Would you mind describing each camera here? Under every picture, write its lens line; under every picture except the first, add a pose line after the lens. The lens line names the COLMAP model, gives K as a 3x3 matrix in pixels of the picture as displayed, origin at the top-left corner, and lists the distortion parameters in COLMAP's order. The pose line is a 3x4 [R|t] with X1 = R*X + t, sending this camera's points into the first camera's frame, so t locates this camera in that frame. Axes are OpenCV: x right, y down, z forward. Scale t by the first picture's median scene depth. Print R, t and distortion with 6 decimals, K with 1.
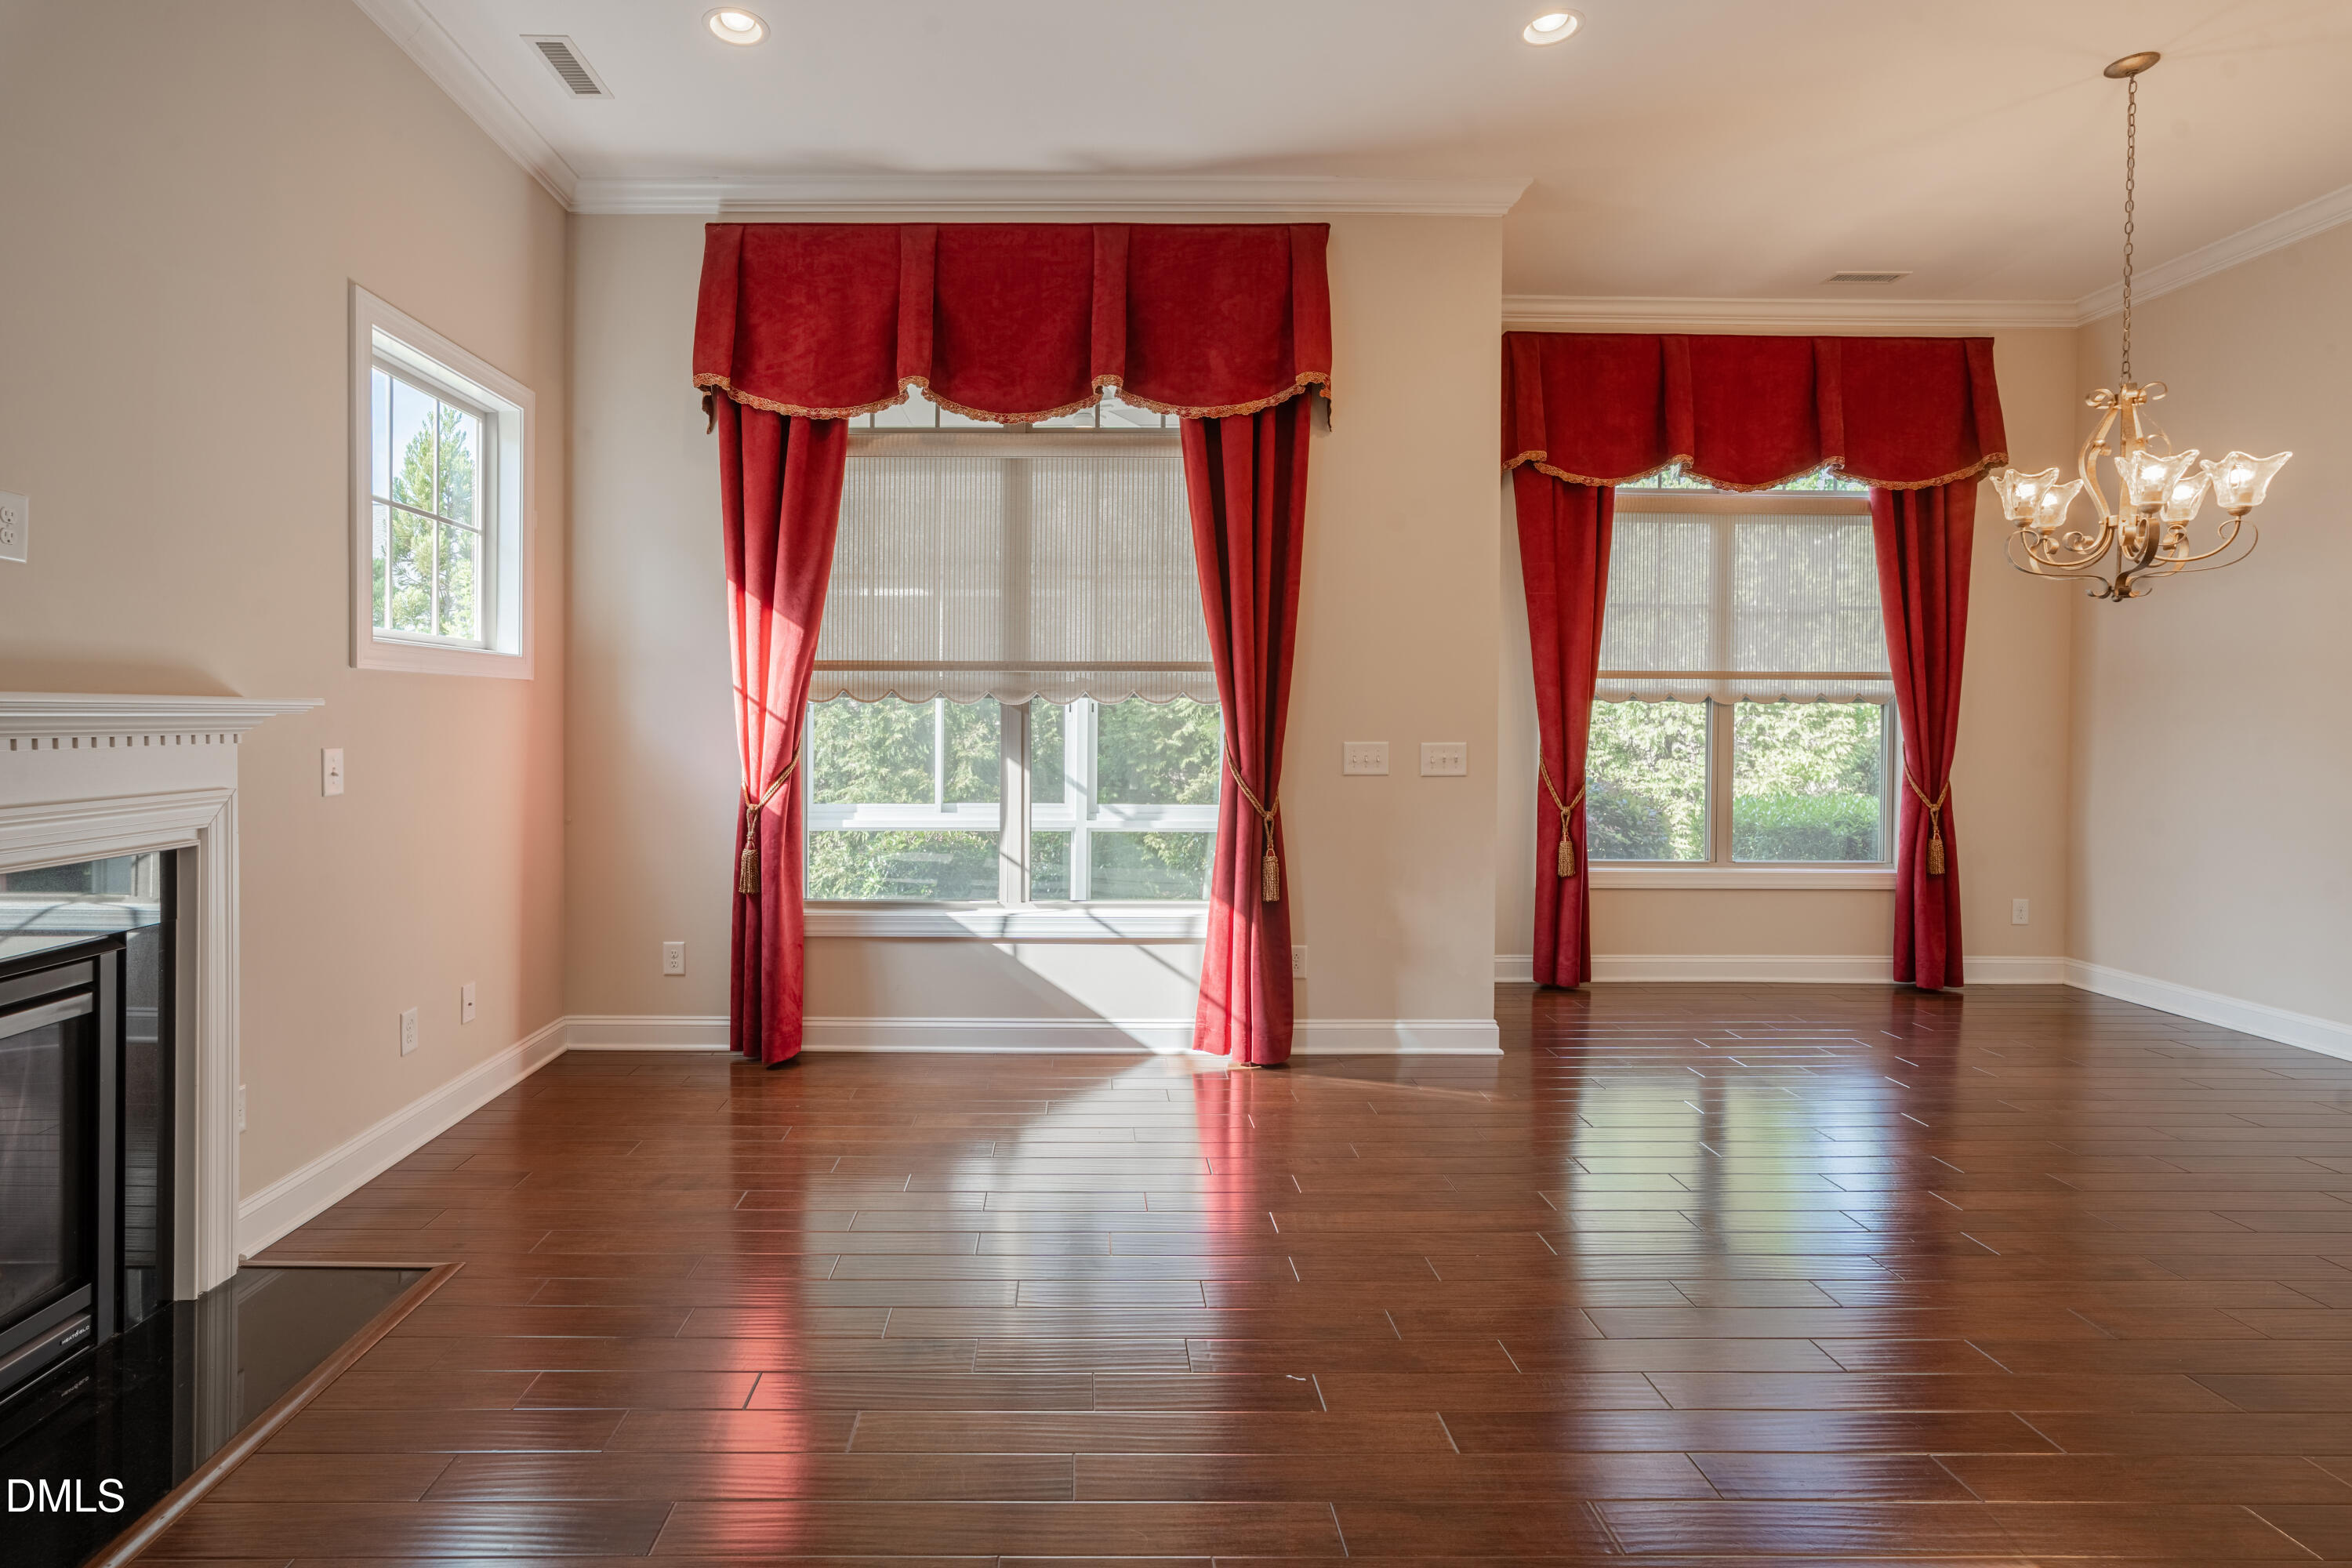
lens RADIAL K [[1155.7, 0, 1176.3], [0, 1155.7, 719.5], [0, 0, 1]] dist [-0.001108, 0.000003]
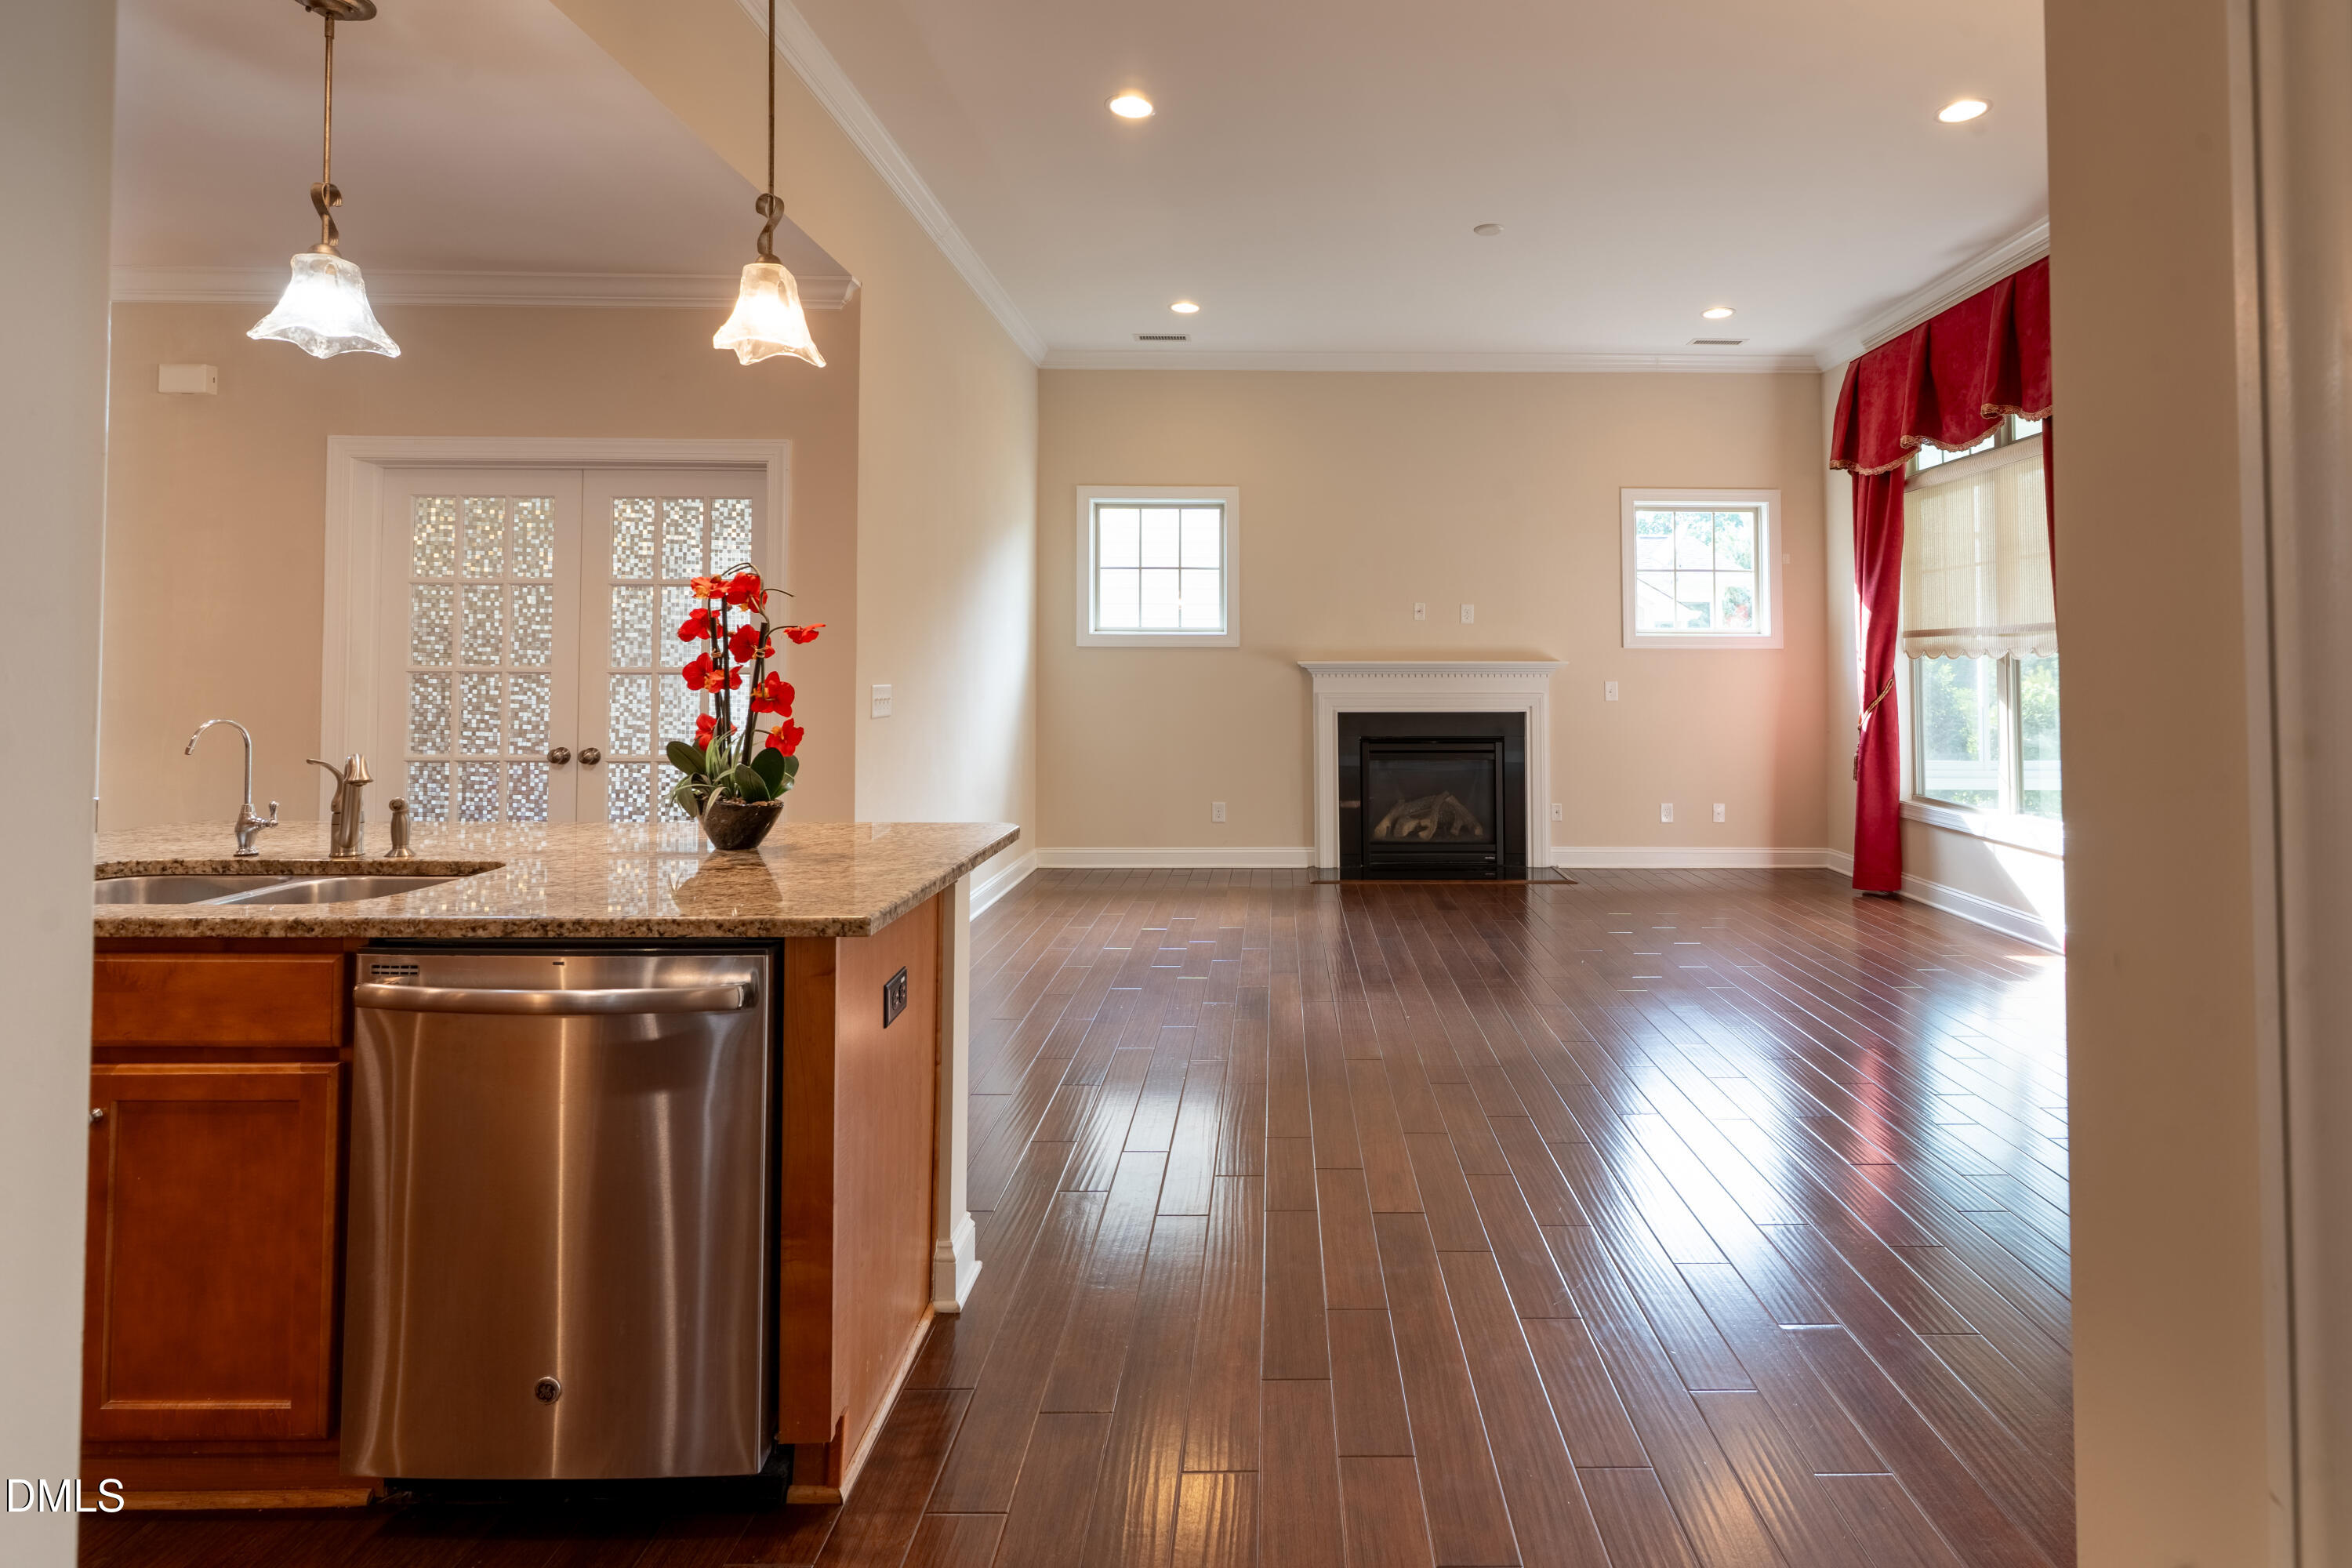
lens RADIAL K [[1141.1, 0, 1176.0], [0, 1141.1, 784.0], [0, 0, 1]] dist [-0.002837, -0.000089]
pose [[-0.050123, 0.103044, -0.993413, 1.267034], [-0.004197, 0.994633, 0.103382, -0.004392], [0.998734, 0.009351, -0.049421, 0.146468]]
